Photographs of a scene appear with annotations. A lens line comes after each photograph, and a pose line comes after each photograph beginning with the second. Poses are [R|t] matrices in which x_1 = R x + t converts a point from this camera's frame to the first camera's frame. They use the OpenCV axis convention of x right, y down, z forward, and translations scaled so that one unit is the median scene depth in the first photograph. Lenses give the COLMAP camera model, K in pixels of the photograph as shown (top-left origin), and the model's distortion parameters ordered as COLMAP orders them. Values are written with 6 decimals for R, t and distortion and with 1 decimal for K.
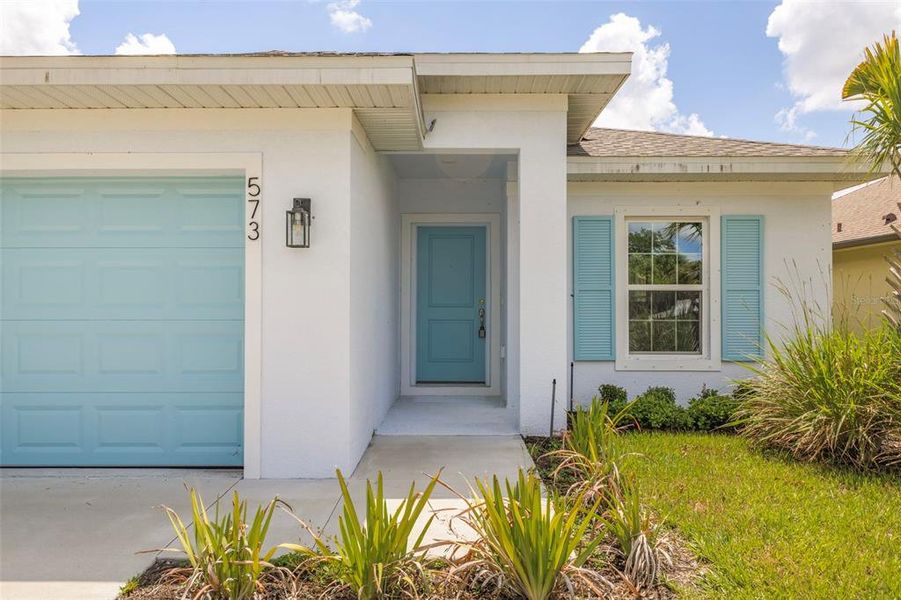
lens RADIAL K [[629.5, 0, 450.5], [0, 629.5, 300.0], [0, 0, 1]] dist [0.051197, 0.000631]
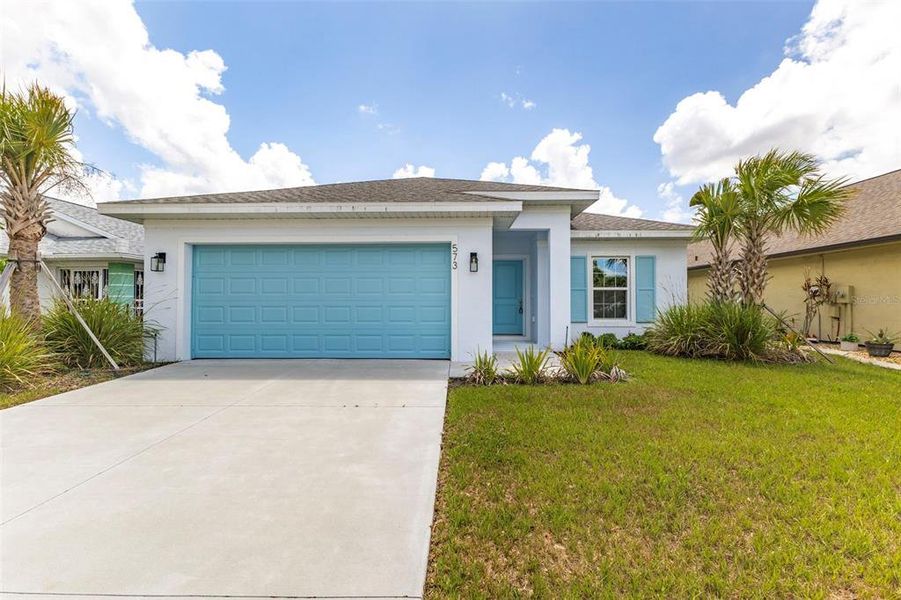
lens RADIAL K [[398.1, 0, 445.9], [0, 398.1, 297.1], [0, 0, 1]] dist [0.013766, -0.000045]
pose [[0.999690, -0.002227, -0.024816, -0.206244], [0.001948, 0.999935, -0.011251, 0.025740], [0.024839, 0.011199, 0.999629, -0.415034]]
